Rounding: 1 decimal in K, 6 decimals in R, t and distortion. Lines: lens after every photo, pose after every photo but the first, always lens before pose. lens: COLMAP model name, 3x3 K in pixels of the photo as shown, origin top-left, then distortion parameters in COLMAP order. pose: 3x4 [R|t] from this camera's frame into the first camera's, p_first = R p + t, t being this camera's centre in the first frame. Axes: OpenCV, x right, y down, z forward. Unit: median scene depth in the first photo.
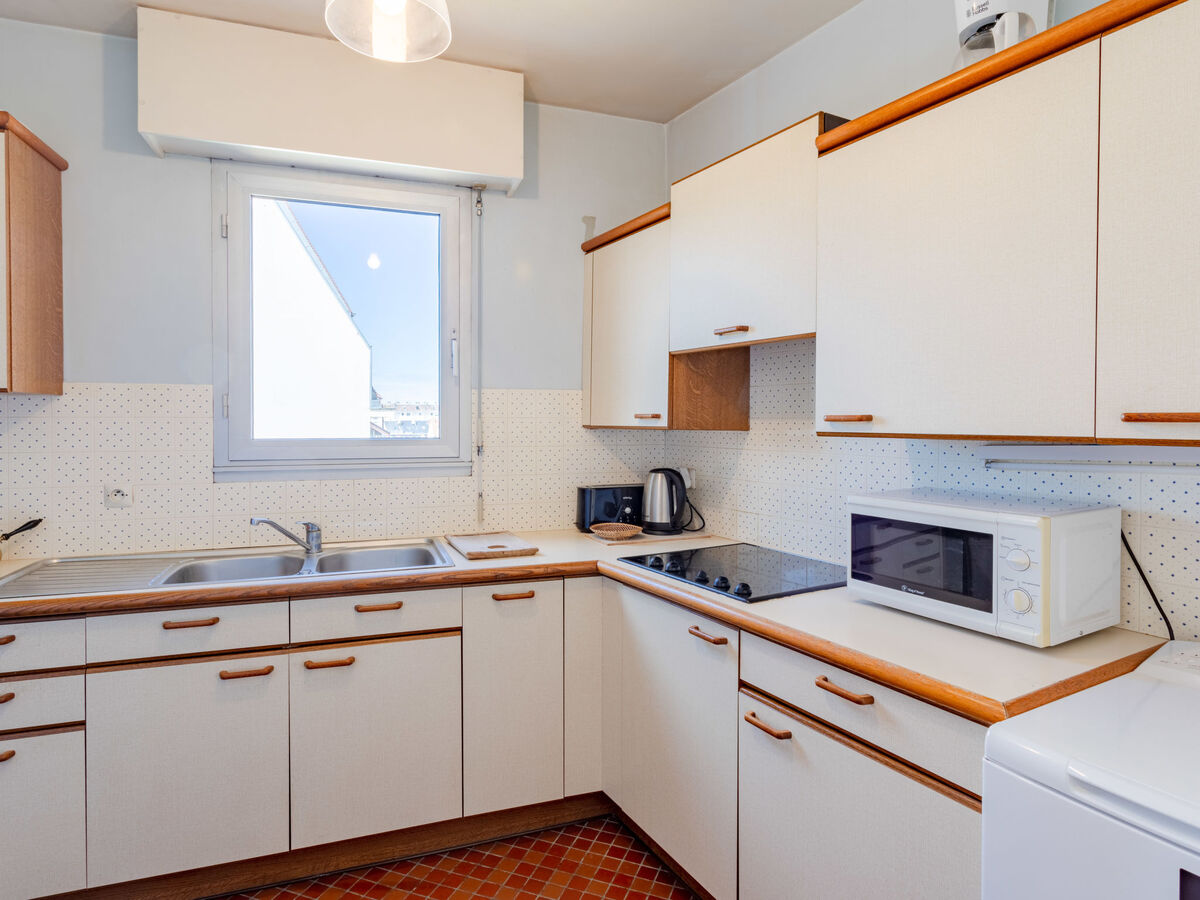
lens RADIAL K [[678.9, 0, 604.8], [0, 678.9, 427.6], [0, 0, 1]] dist [0.005175, 0.000772]
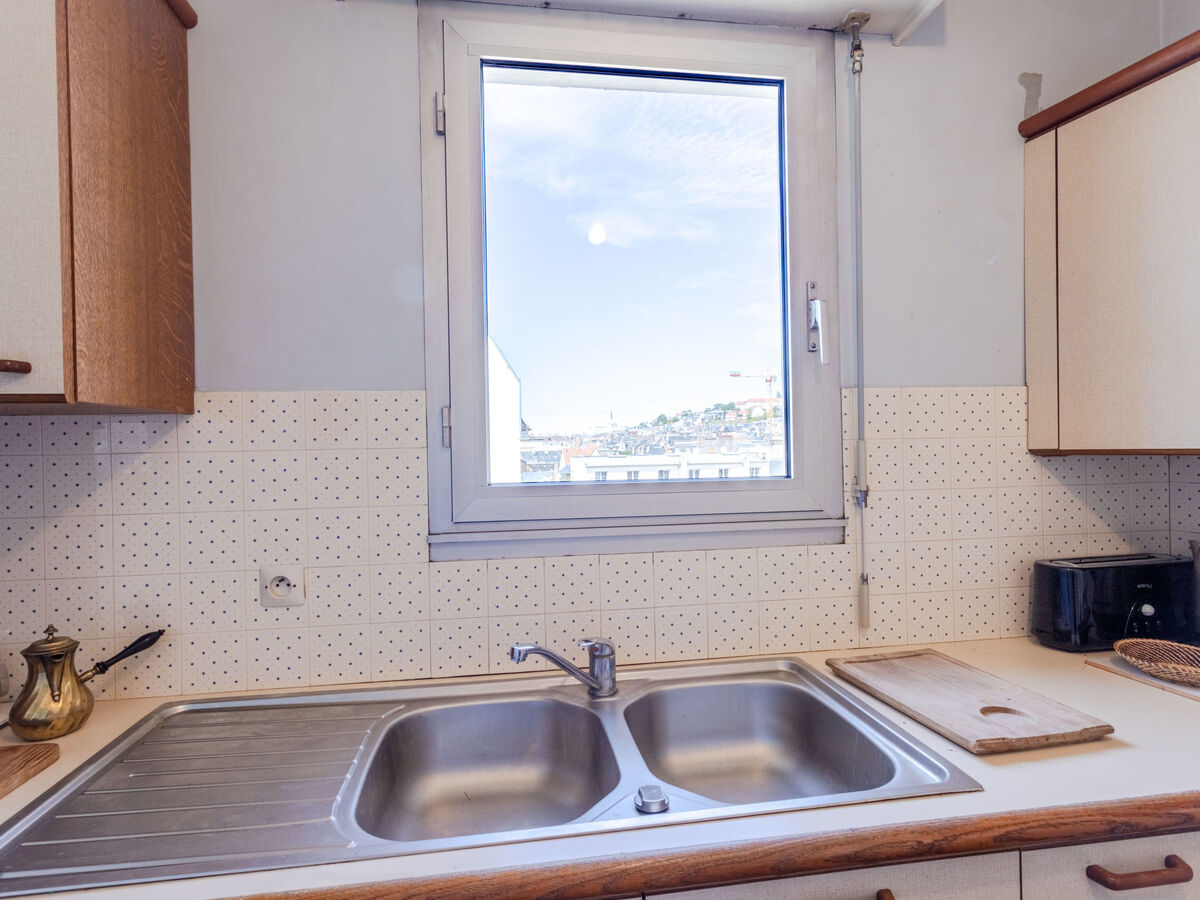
lens RADIAL K [[664.6, 0, 600.0], [0, 664.6, 450.0], [0, 0, 1]] dist [-0.001847, 0.000606]
pose [[0.978964, -0.019726, -0.203079, -0.316639], [0.018126, 0.999788, -0.009734, -0.004864], [0.203228, 0.005848, 0.979114, 0.476931]]
